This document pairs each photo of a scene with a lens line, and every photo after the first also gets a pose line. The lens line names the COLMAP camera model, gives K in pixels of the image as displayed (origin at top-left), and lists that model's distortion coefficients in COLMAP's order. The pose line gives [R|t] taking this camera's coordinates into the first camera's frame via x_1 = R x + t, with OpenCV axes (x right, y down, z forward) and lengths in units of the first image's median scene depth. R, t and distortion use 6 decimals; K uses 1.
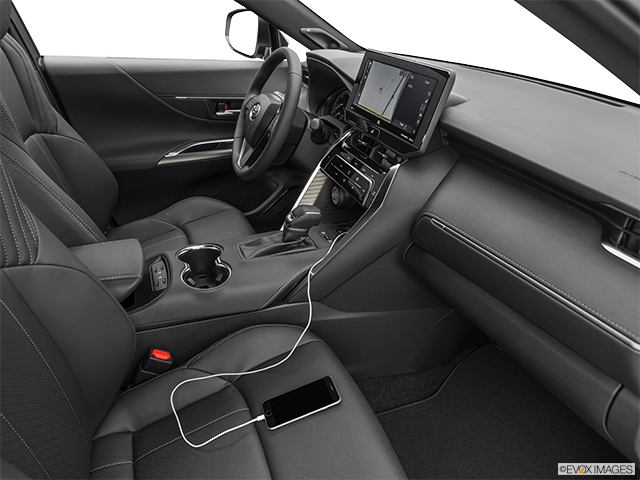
lens RADIAL K [[472.1, 0, 320.0], [0, 472.1, 240.0], [0, 0, 1]] dist [0.005381, 0.005814]
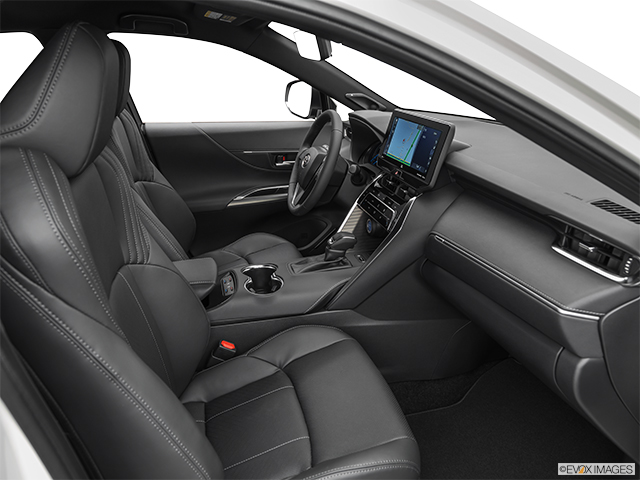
lens RADIAL K [[472.1, 0, 320.0], [0, 472.1, 240.0], [0, 0, 1]] dist [0.005381, 0.005814]
pose [[0.992415, -0.000415, -0.122933, 0.059757], [-0.013217, 0.993838, -0.110053, 0.082312], [0.122221, 0.110843, 0.986294, -0.227142]]
